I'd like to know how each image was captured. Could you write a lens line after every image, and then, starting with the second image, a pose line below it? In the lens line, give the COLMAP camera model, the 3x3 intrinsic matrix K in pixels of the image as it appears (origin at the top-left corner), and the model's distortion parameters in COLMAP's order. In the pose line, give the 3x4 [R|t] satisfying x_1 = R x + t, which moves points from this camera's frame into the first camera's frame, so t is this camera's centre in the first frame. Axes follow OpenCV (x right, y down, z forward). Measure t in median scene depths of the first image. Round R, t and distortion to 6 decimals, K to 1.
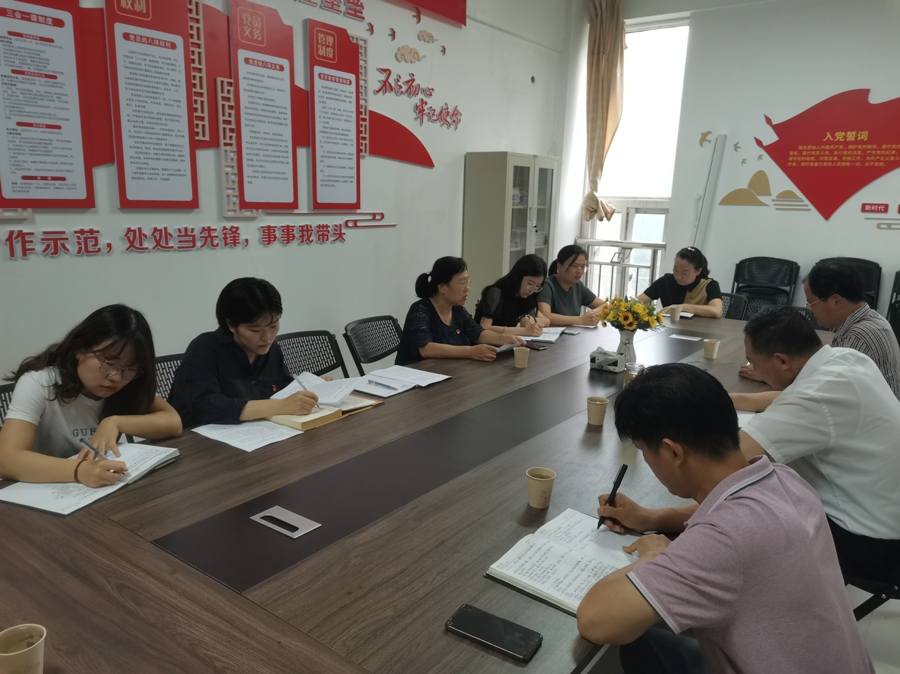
lens RADIAL K [[671.4, 0, 441.8], [0, 671.4, 340.0], [0, 0, 1]] dist [0.070634, -0.097338]
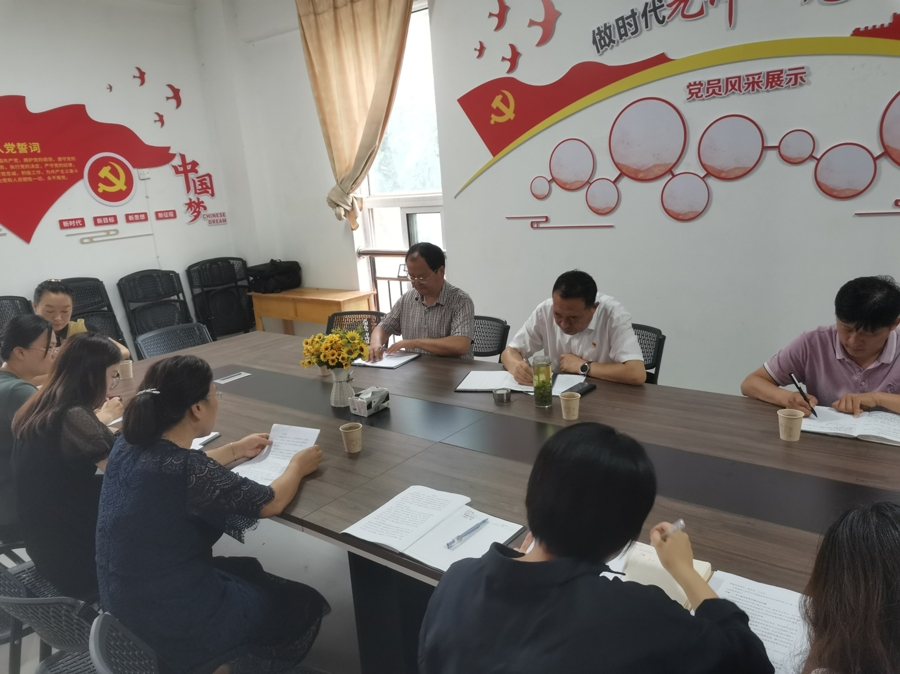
lens RADIAL K [[671.4, 0, 449.5], [0, 671.4, 339.6], [0, 0, 1]] dist [0.070634, -0.097338]
pose [[-0.003668, -0.255940, 0.966686, -0.388188], [0.278440, 0.928201, 0.246807, -0.154721], [-0.960447, 0.270069, 0.067859, 0.555981]]
